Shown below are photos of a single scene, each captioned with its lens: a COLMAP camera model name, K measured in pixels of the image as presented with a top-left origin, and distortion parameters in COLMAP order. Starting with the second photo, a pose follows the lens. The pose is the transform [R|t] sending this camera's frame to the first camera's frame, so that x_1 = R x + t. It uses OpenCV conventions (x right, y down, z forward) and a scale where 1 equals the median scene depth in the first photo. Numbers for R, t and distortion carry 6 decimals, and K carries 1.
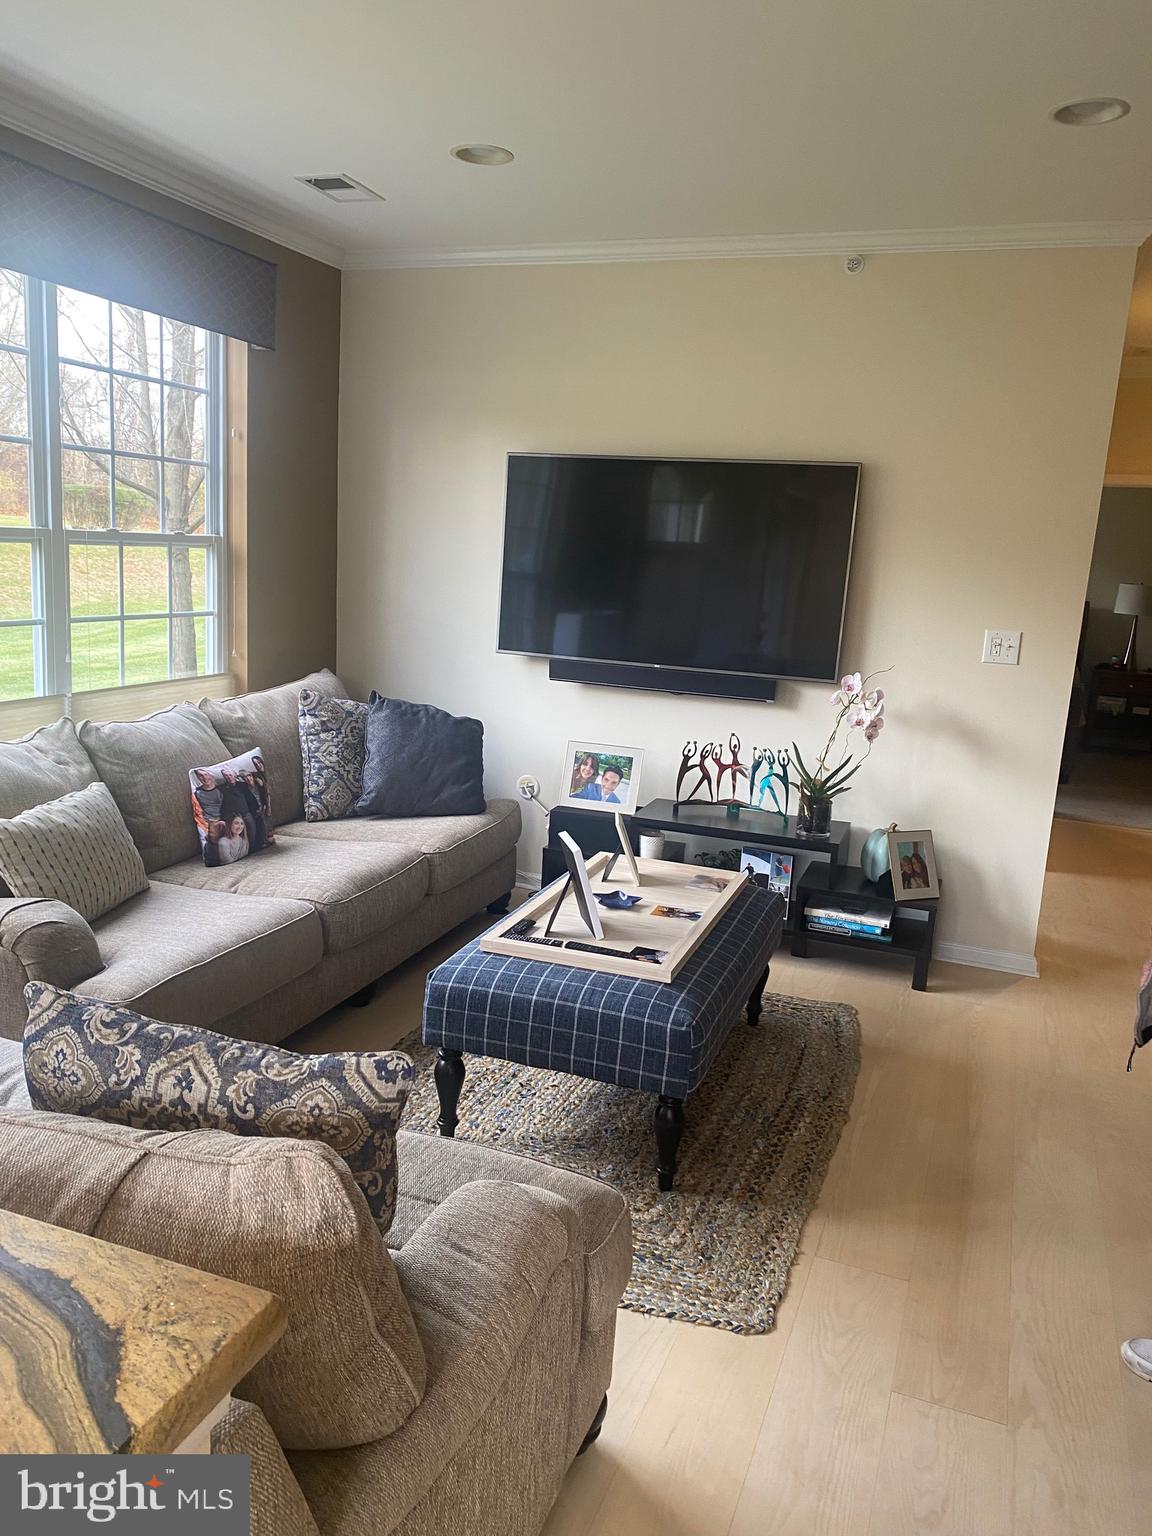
lens RADIAL K [[1131.4, 0, 569.4], [0, 1131.4, 769.2], [0, 0, 1]] dist [0.084215, -0.189321]
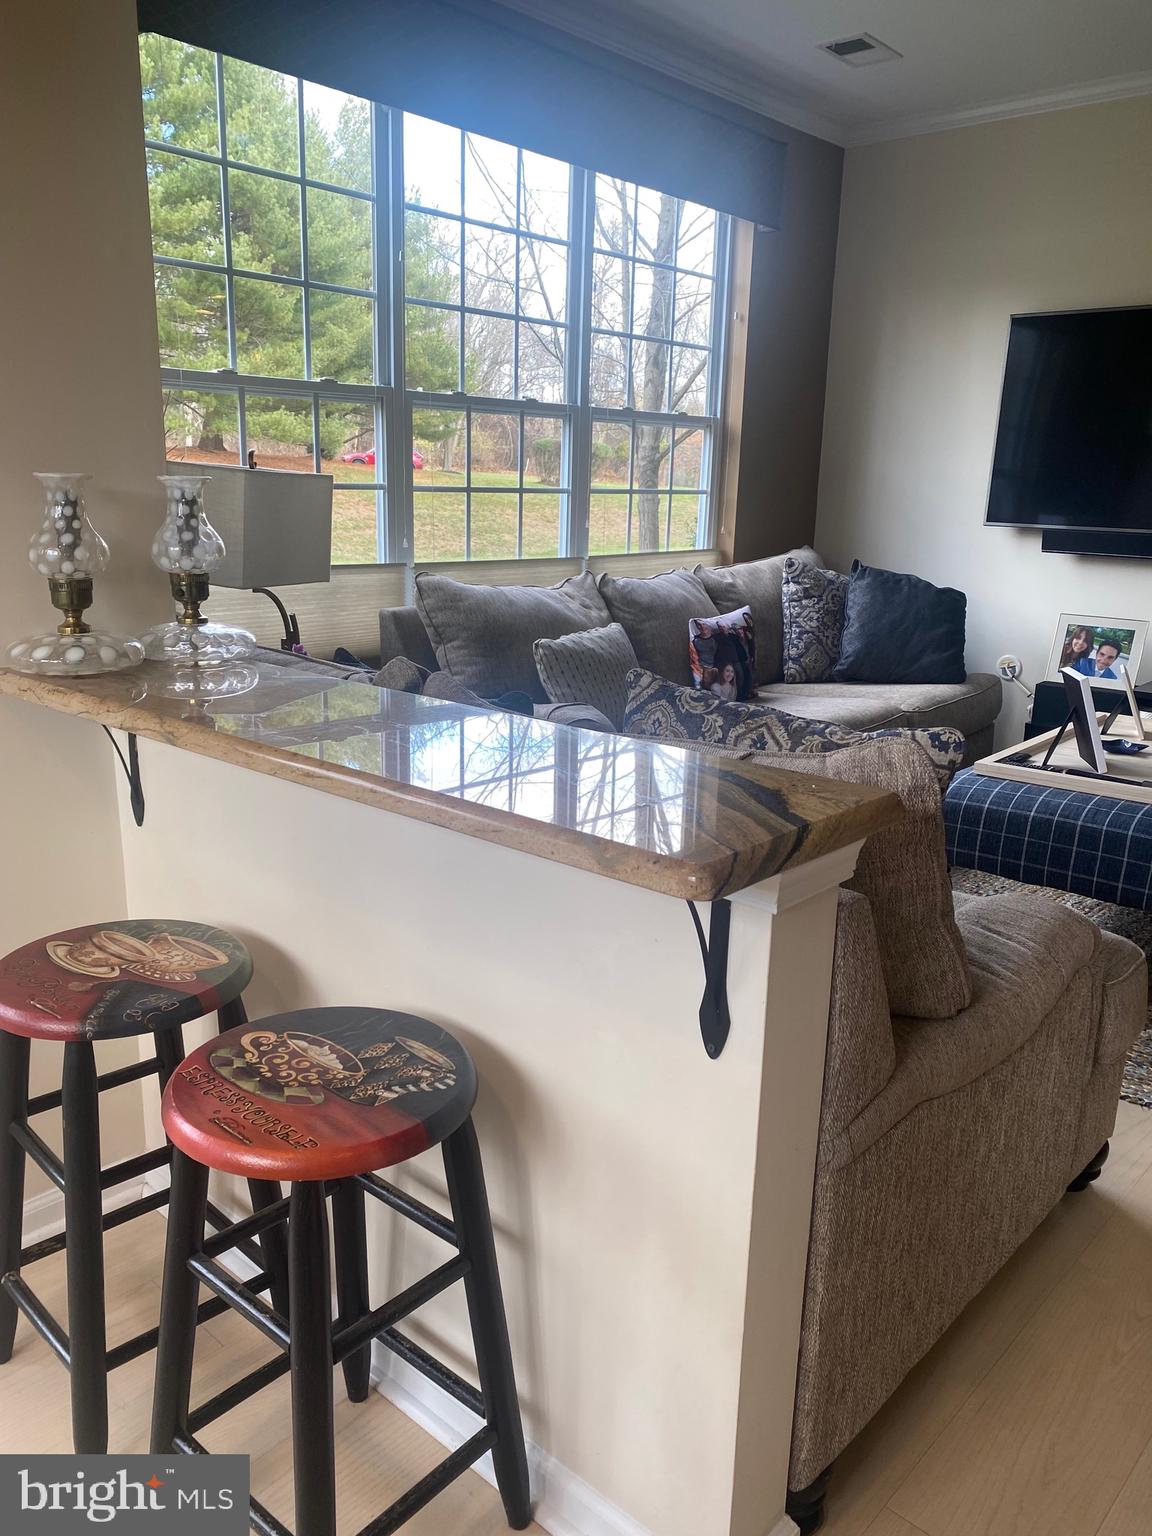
lens RADIAL K [[1131.4, 0, 569.4], [0, 1131.4, 769.2], [0, 0, 1]] dist [0.084215, -0.189321]
pose [[0.928955, 0.058856, -0.365485, -0.028616], [-0.042287, 0.997689, 0.053182, 0.080748], [0.367770, -0.033948, 0.929297, -0.056806]]
